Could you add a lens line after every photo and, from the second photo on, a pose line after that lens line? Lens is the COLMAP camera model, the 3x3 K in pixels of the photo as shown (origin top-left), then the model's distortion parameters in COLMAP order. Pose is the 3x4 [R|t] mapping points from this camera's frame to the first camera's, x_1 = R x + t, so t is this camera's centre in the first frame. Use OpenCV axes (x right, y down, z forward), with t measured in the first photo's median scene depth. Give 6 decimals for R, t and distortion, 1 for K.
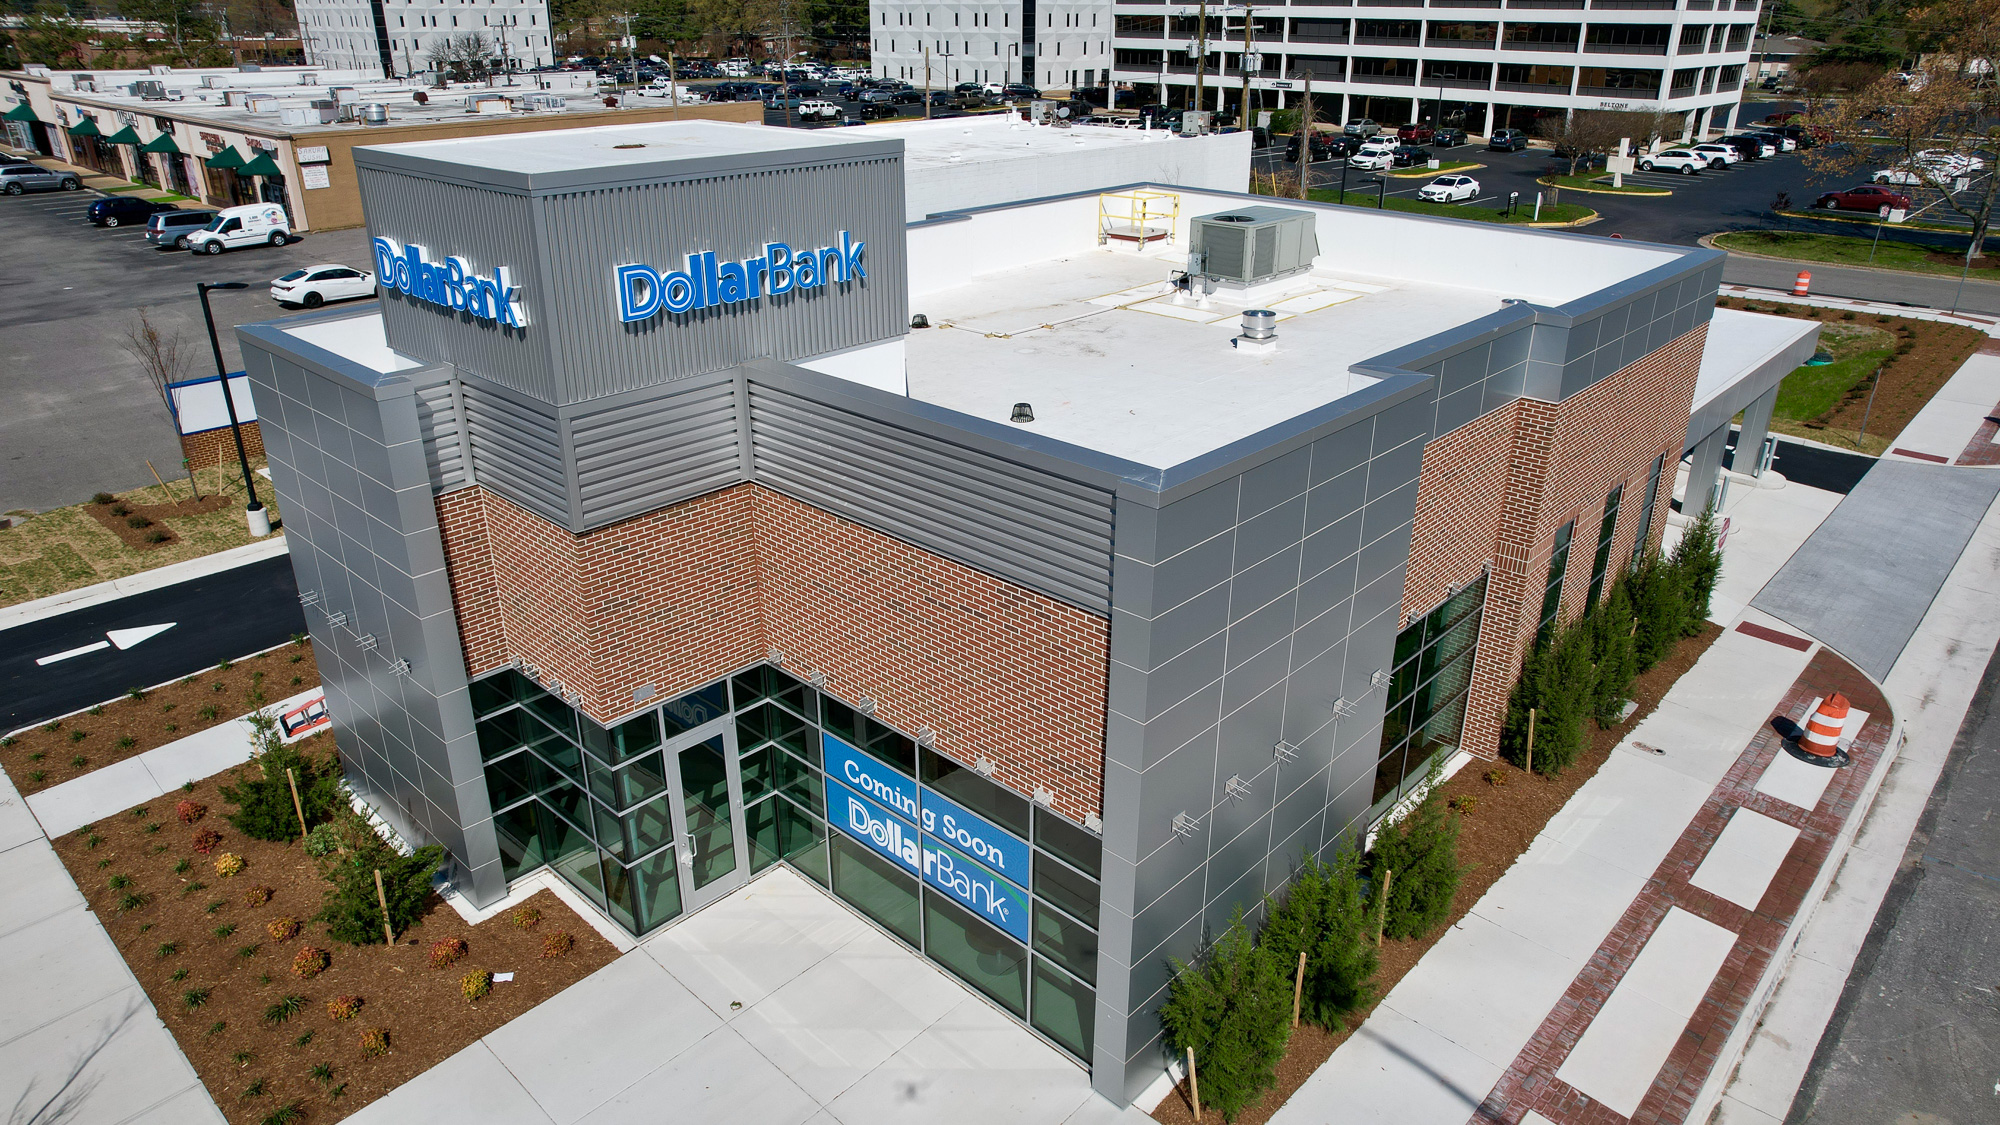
lens RADIAL K [[1266.3, 0, 1003.5], [0, 1266.3, 555.0], [0, 0, 1]] dist [-0.058841, 0.050307]
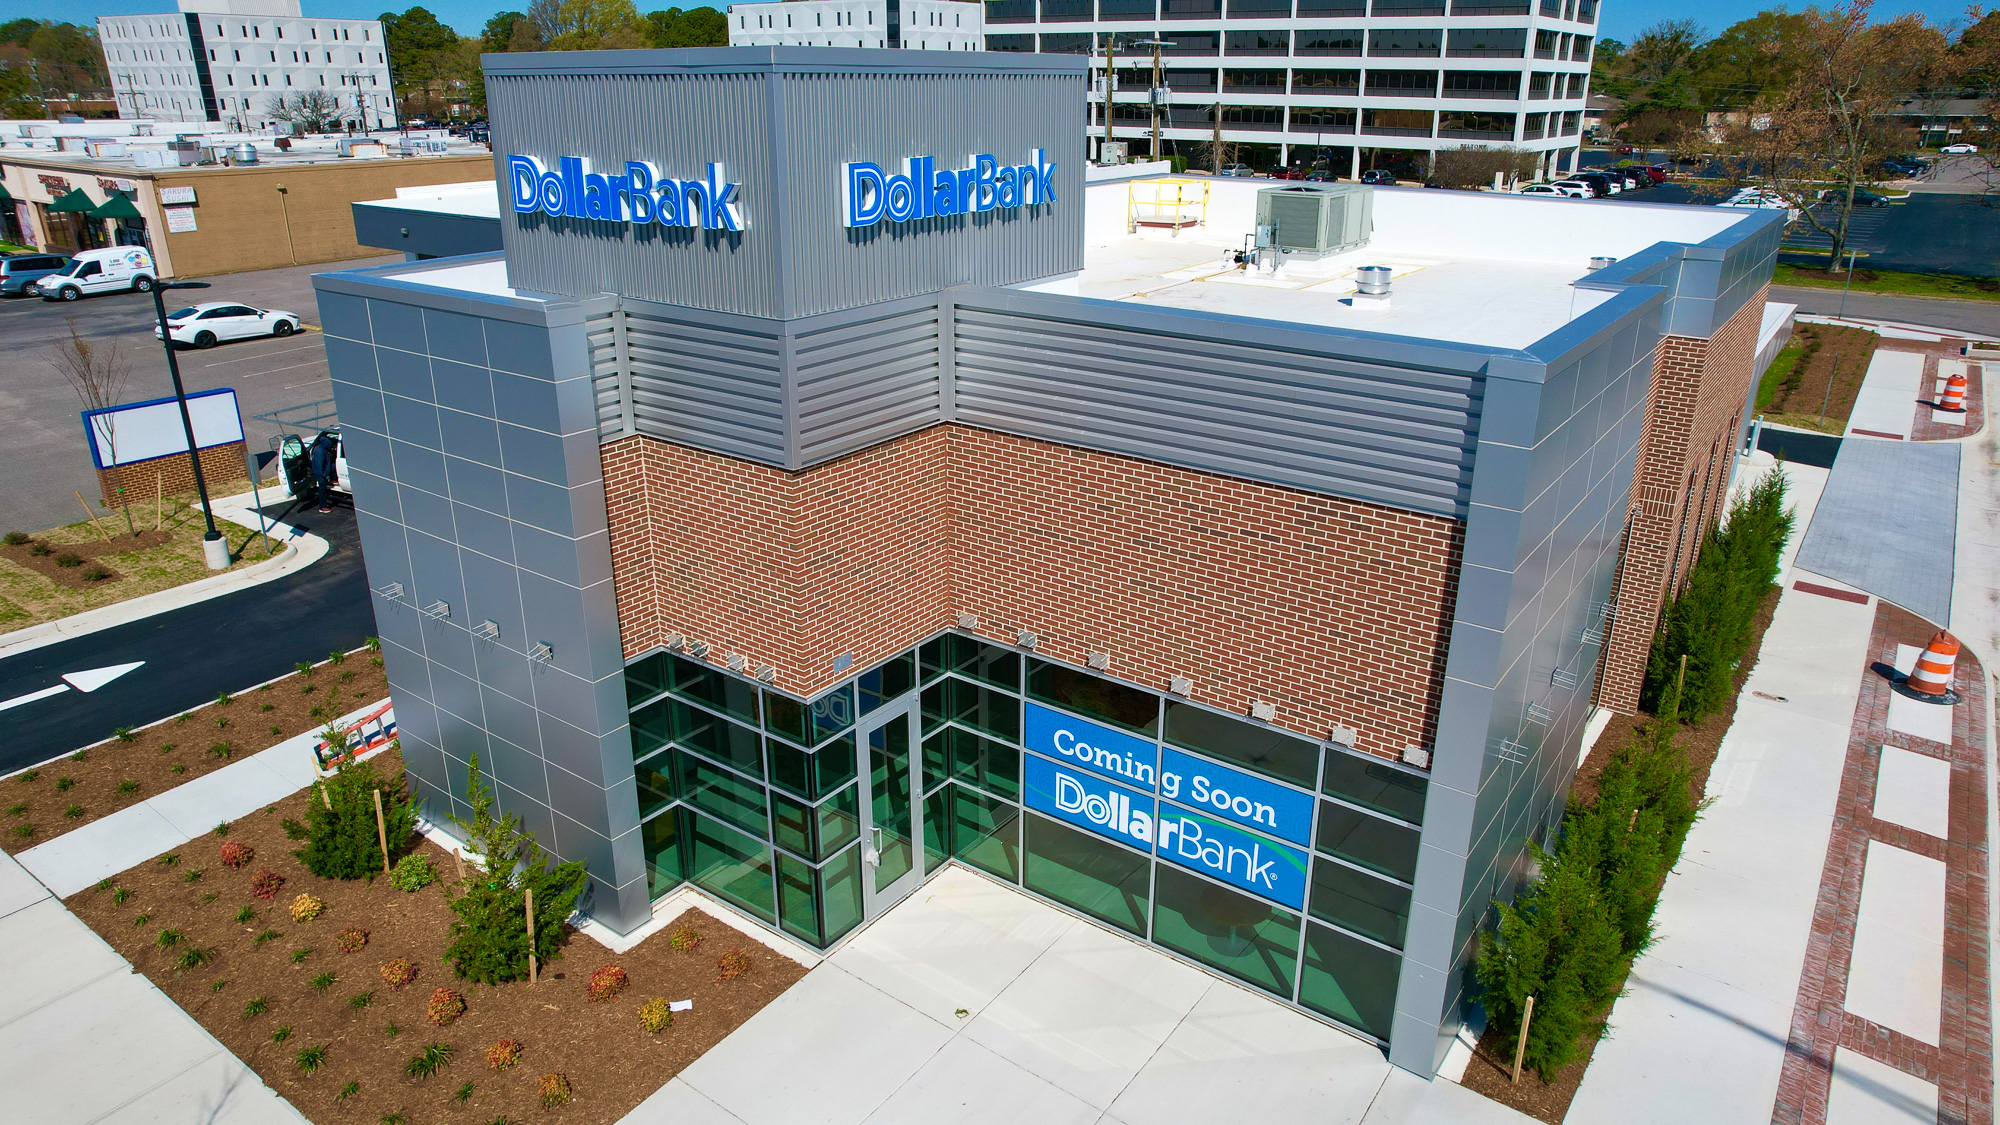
lens RADIAL K [[1266.3, 0, 1007.0], [0, 1266.3, 557.1], [0, 0, 1]] dist [-0.058841, 0.050307]
pose [[0.992801, -0.042079, 0.112143, -0.234761], [0.047035, 0.998013, -0.041924, 0.068852], [-0.110156, 0.046897, 0.992807, 0.093439]]
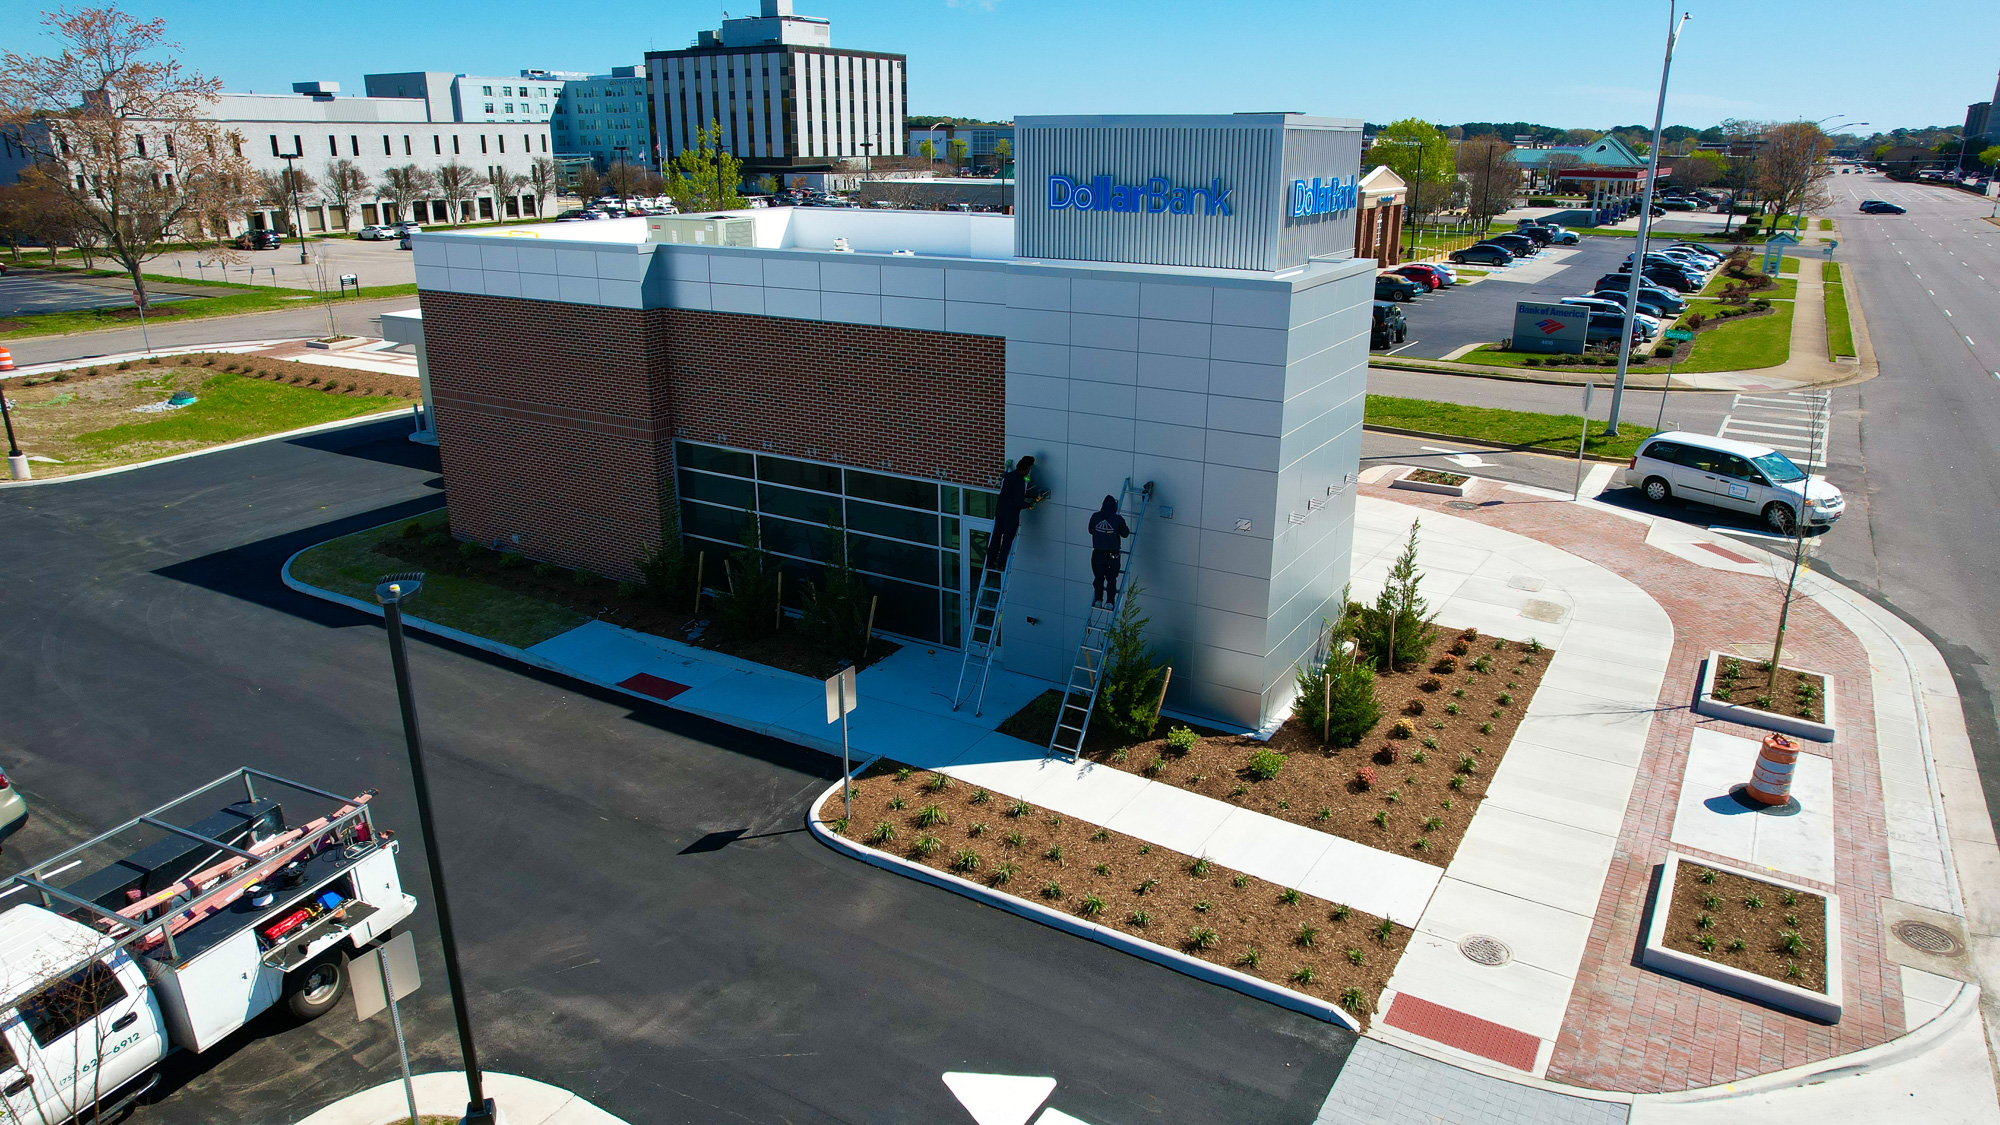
lens RADIAL K [[1266.3, 0, 996.8], [0, 1266.3, 562.5], [0, 0, 1]] dist [-0.058841, 0.050307]
pose [[-0.184778, -0.306885, 0.933637, -1.606815], [0.400420, 0.844060, 0.356689, -0.451000], [-0.897508, 0.439756, -0.033081, 1.318001]]
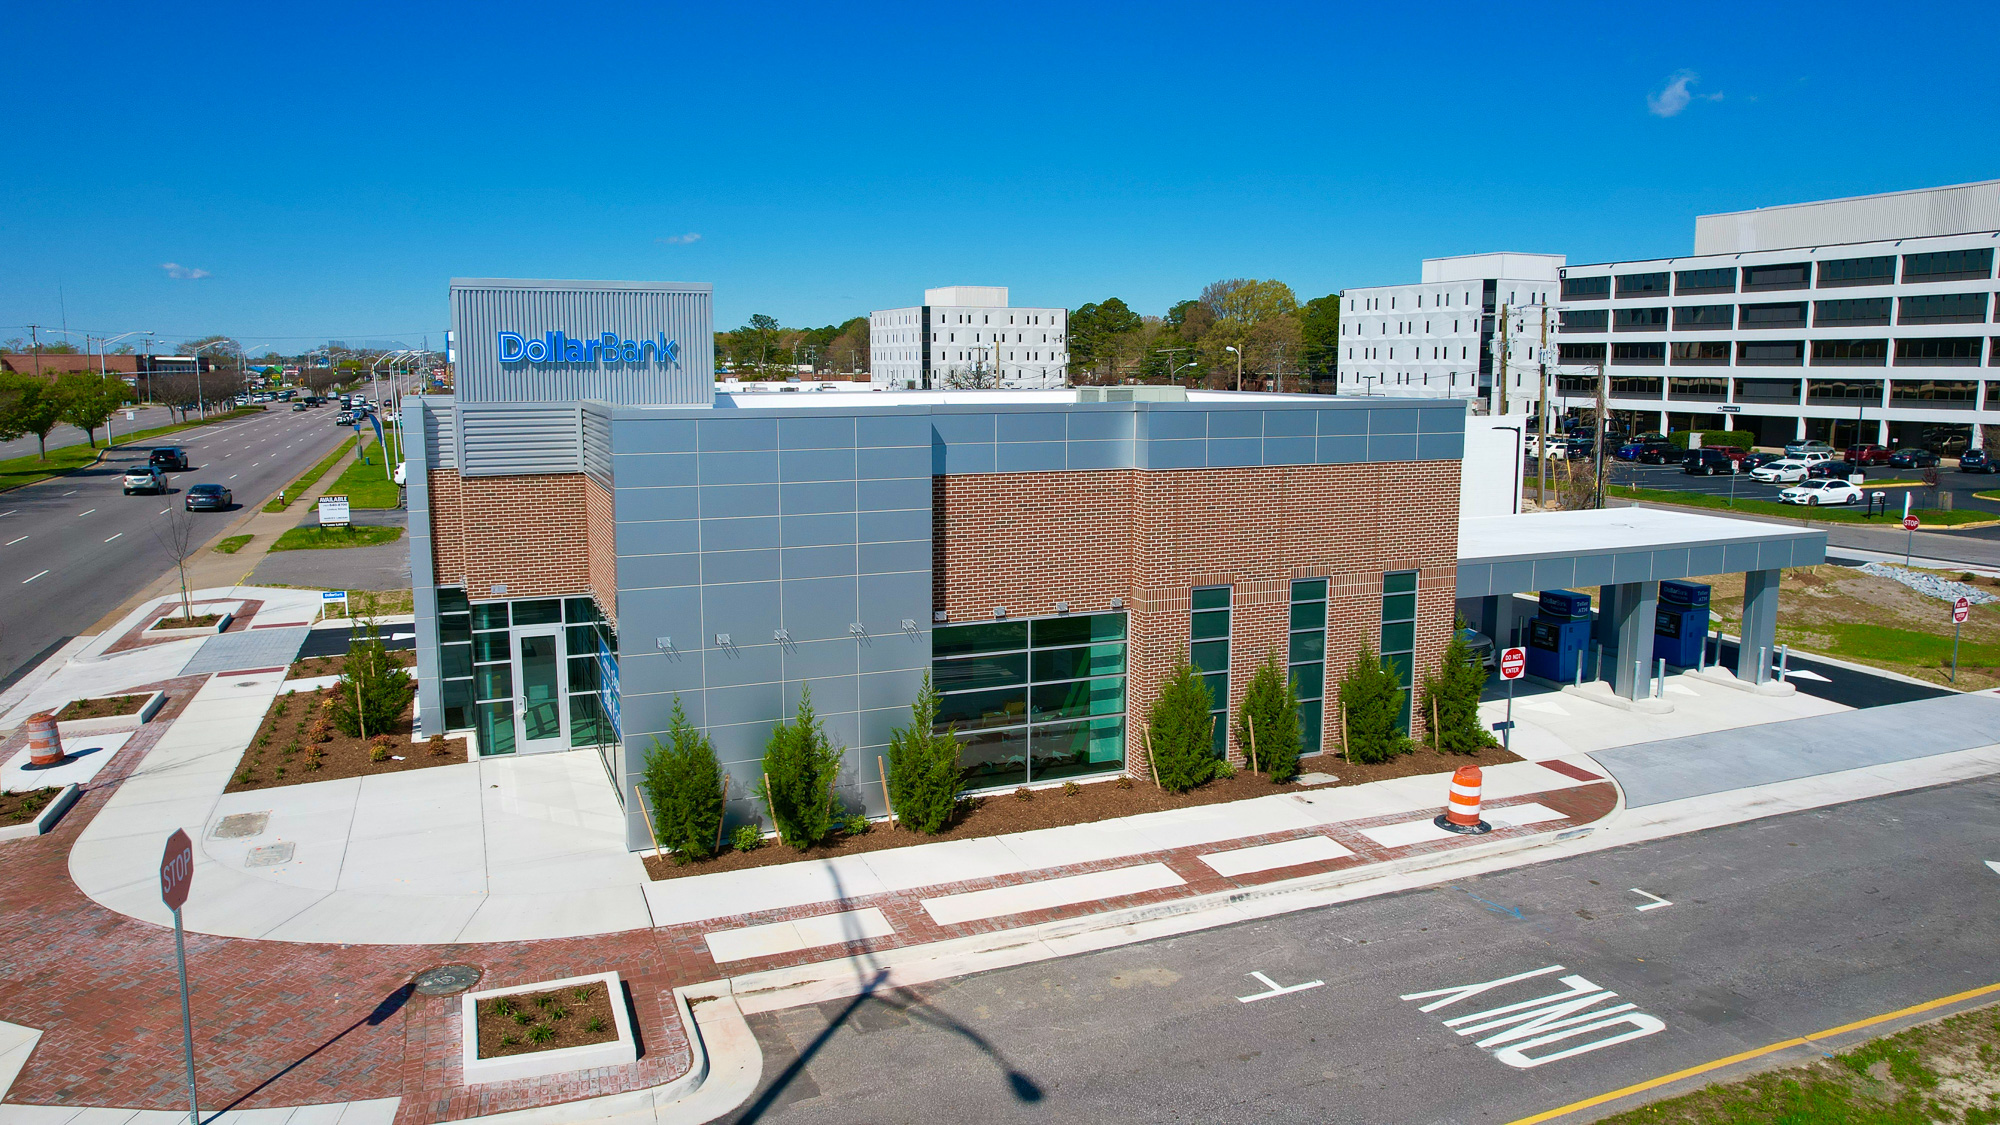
lens RADIAL K [[1266.3, 0, 988.9], [0, 1266.3, 558.9], [0, 0, 1]] dist [-0.058841, 0.050307]
pose [[0.915112, 0.060068, -0.398700, 0.844575], [-0.158396, 0.962899, -0.218486, 0.289534], [0.370784, 0.263091, 0.890675, -0.213853]]
